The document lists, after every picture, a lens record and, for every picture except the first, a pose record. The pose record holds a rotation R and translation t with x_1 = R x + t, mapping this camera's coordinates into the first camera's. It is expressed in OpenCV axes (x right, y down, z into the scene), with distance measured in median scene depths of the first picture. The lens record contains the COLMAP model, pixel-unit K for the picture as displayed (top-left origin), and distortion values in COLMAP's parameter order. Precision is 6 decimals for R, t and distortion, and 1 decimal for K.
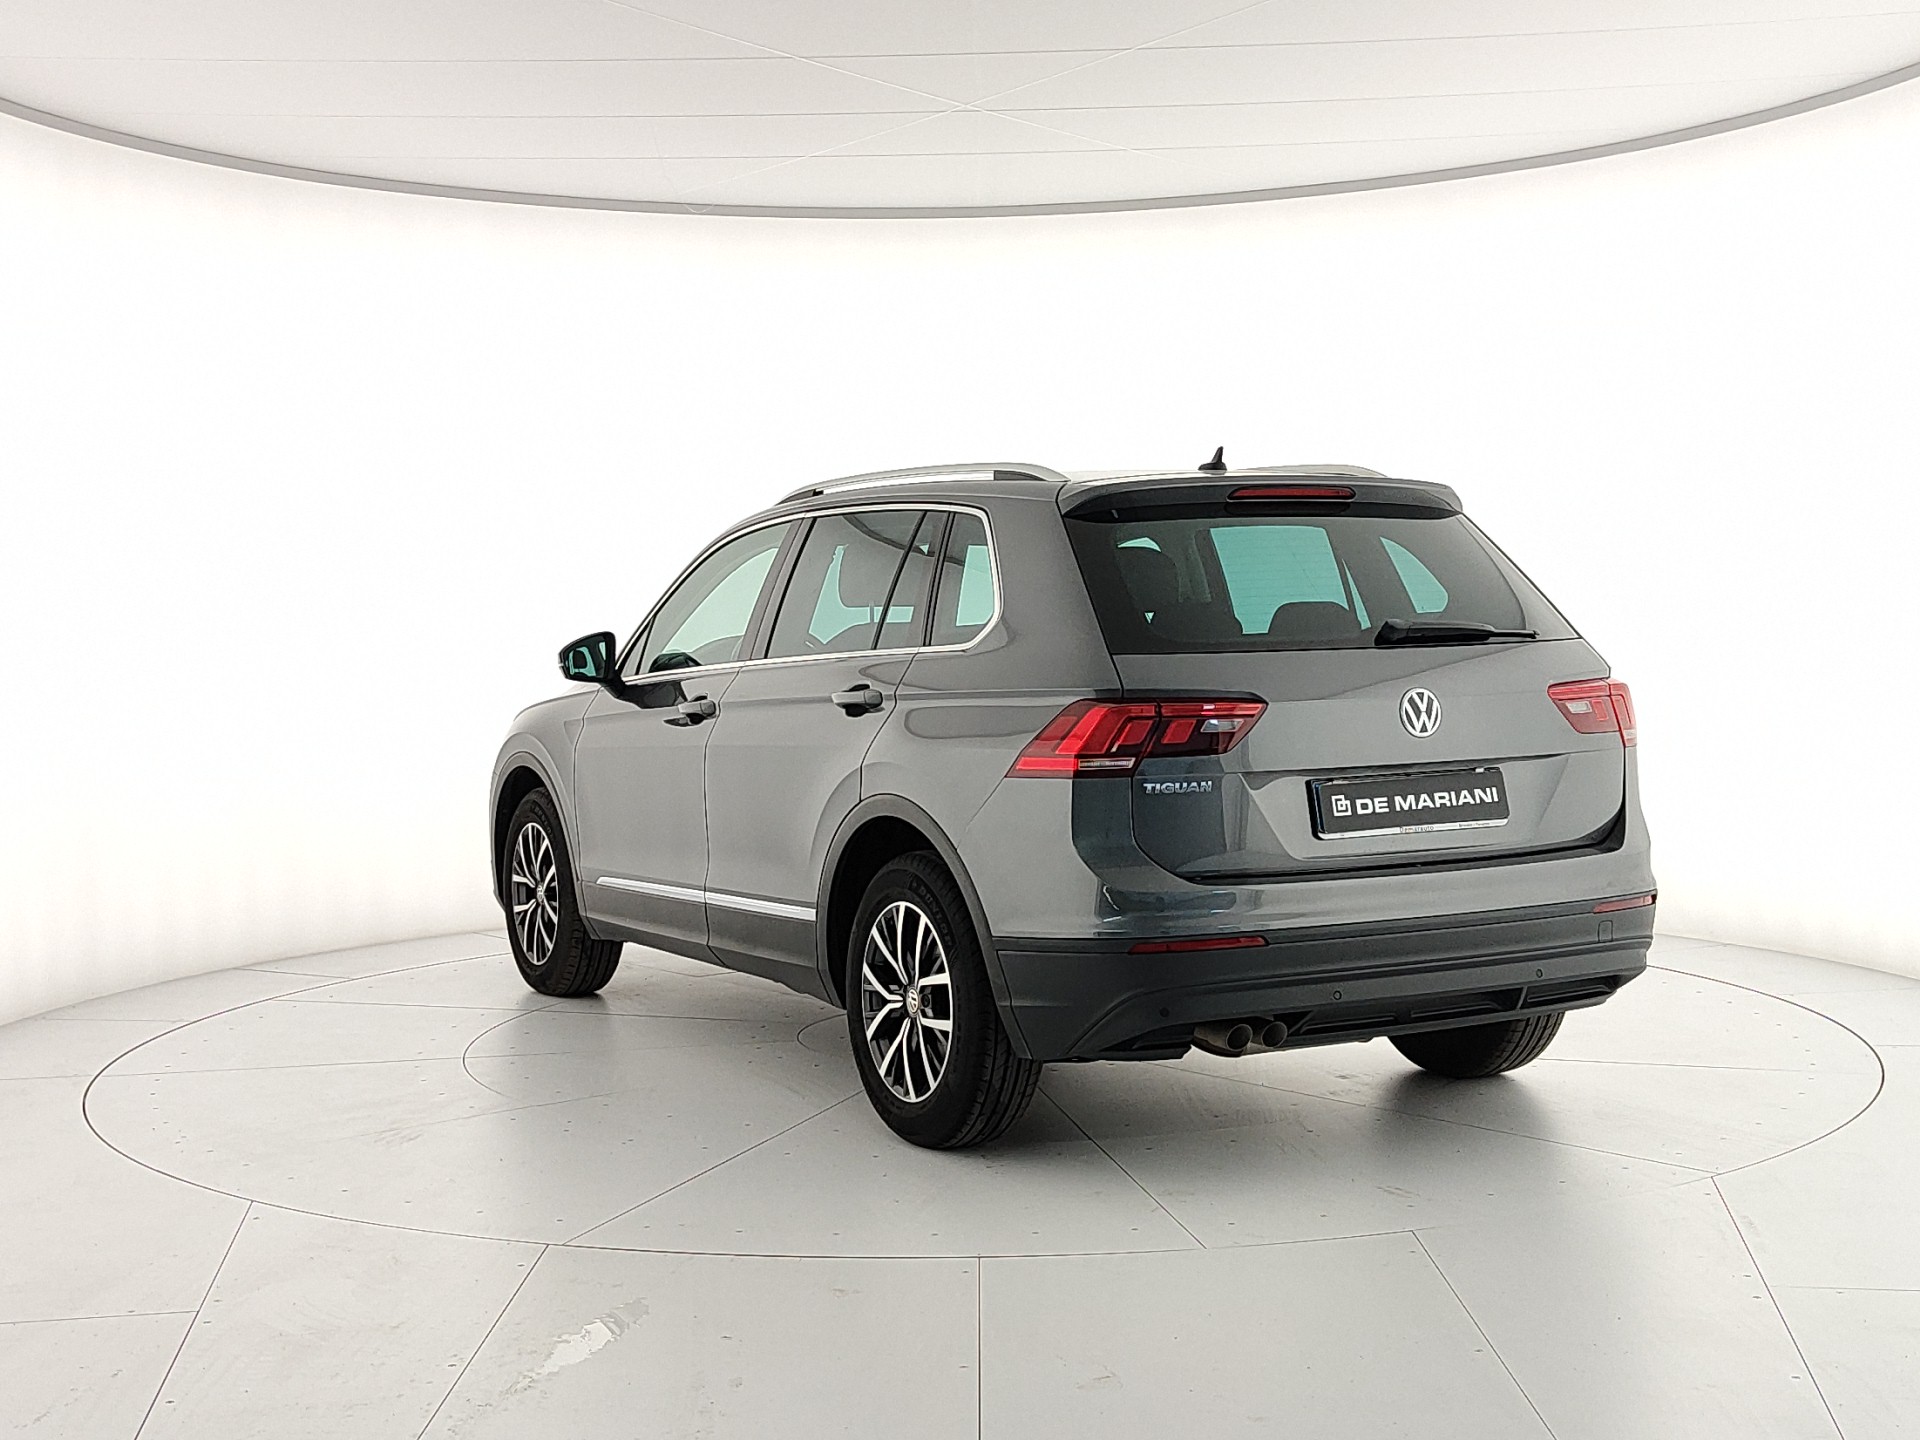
lens RADIAL K [[1350.8, 0, 944.3], [0, 1350.8, 714.4], [0, 0, 1]] dist [0.005734, -0.005663]
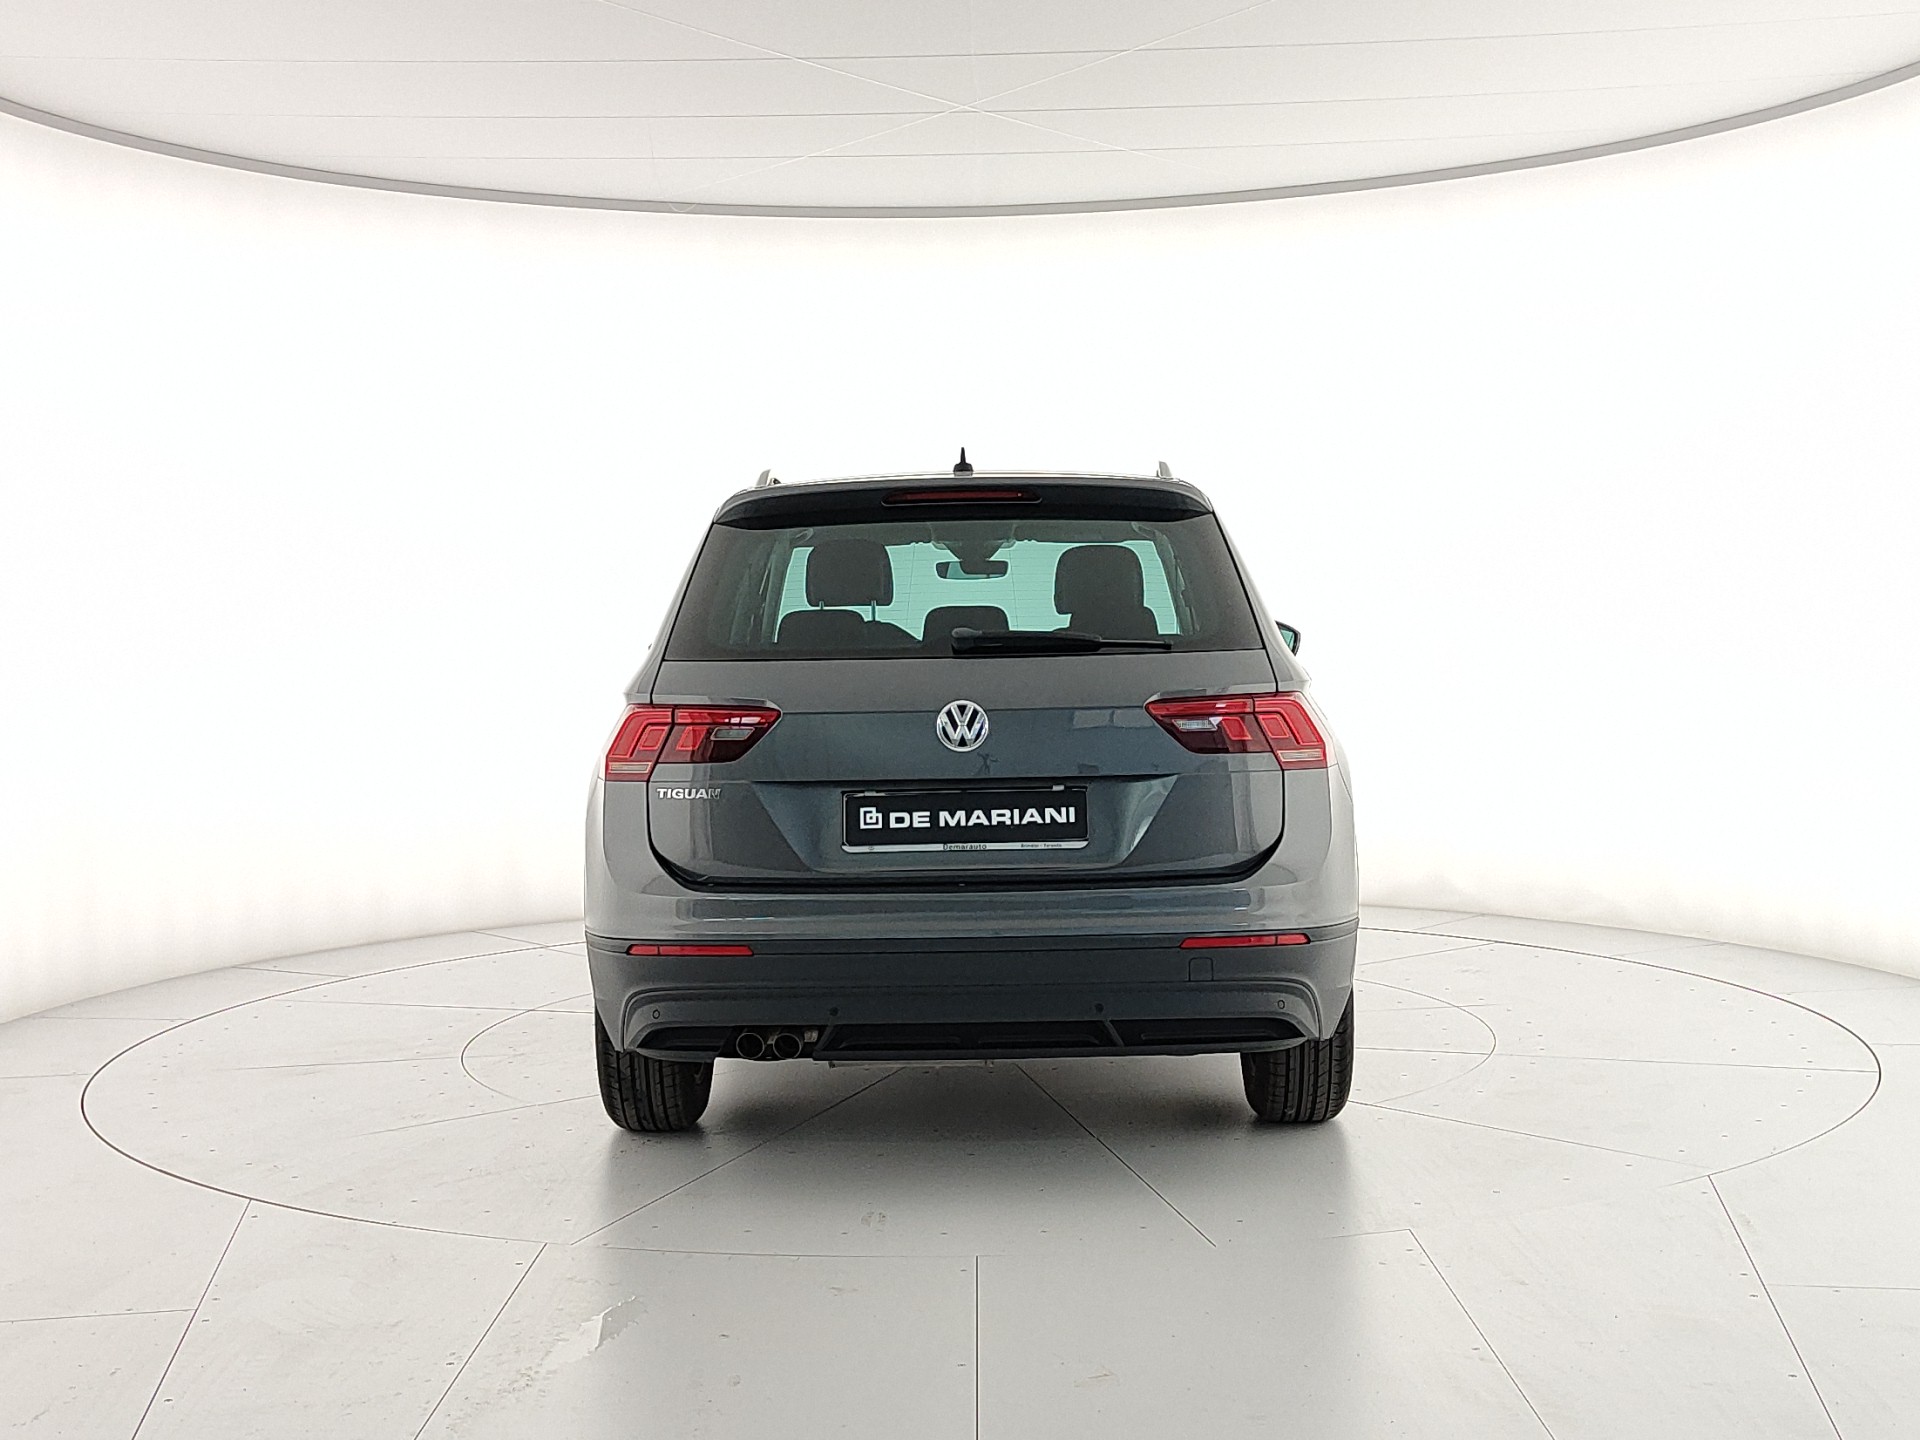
lens RADIAL K [[1350.8, 0, 950.9], [0, 1350.8, 688.0], [0, 0, 1]] dist [0.005734, -0.005663]
pose [[0.996036, 0.030790, -0.083450, 0.351902], [-0.032155, 0.999369, -0.015067, -0.011254], [0.082933, 0.017691, 0.996398, 0.031404]]
